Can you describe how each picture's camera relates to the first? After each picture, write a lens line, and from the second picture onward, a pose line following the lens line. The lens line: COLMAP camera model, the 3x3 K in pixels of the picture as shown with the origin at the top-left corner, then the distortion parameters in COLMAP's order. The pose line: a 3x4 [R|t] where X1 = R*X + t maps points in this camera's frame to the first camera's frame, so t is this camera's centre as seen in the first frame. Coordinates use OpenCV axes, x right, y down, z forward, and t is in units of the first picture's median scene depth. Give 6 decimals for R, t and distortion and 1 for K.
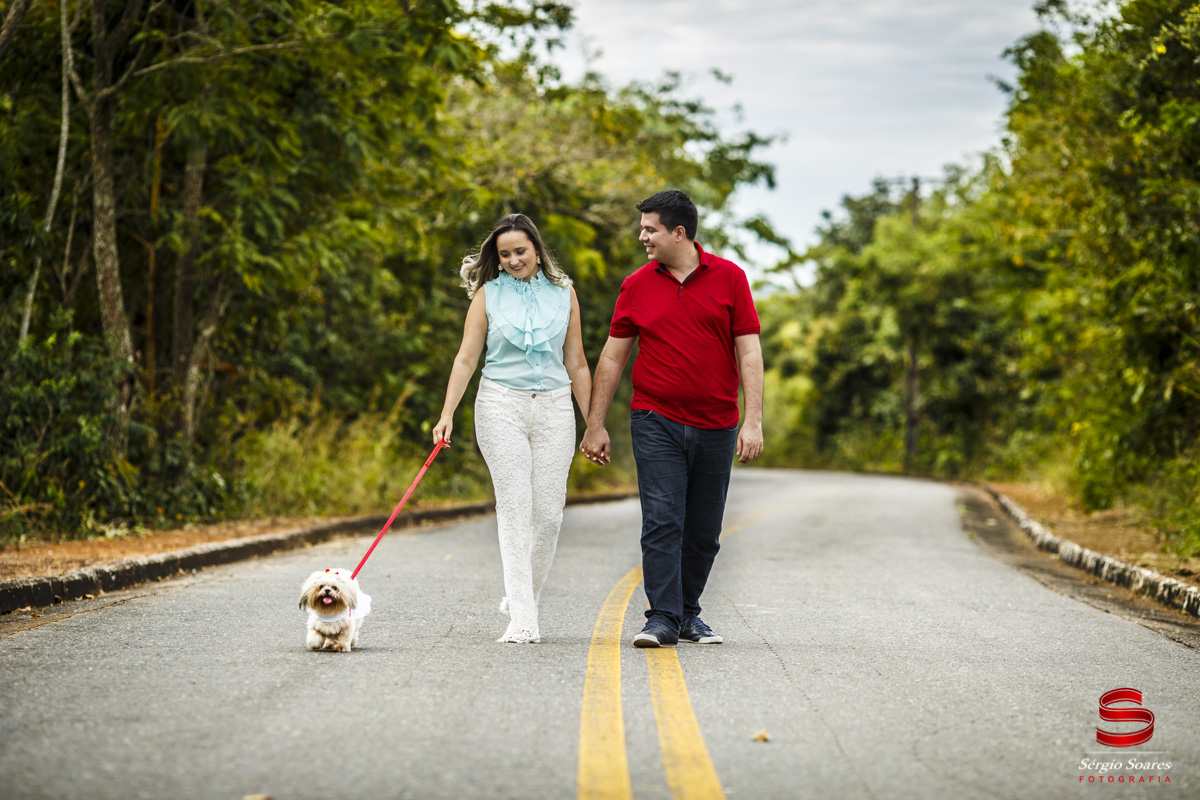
lens RADIAL K [[4689.8, 0, 600.0], [0, 4689.8, 400.0], [0, 0, 1]] dist [0.345483, 3.103891]
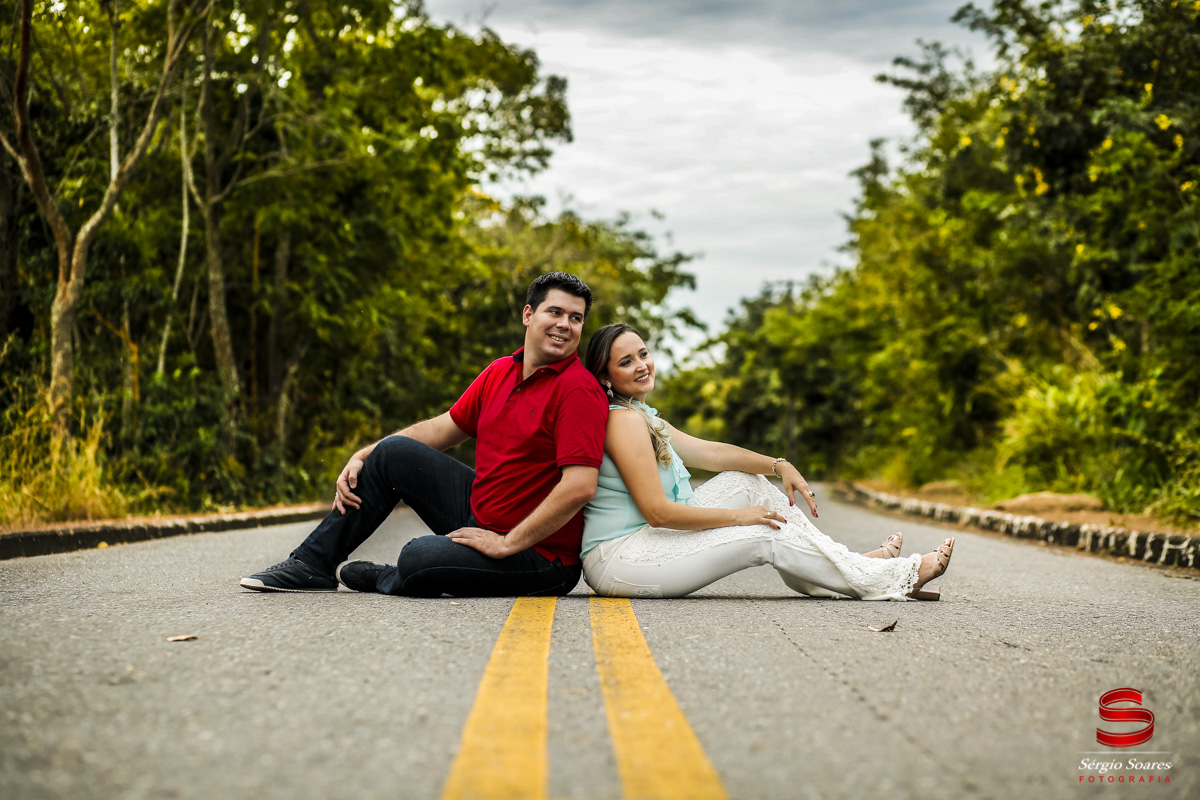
lens RADIAL K [[2957.8, 0, 600.0], [0, 2957.8, 400.0], [0, 0, 1]] dist [-0.111749, -0.019422]
pose [[0.999672, -0.025411, 0.003105, 0.005675], [0.025472, 0.999446, -0.021430, 0.015987], [-0.002558, 0.021502, 0.999766, 0.115711]]
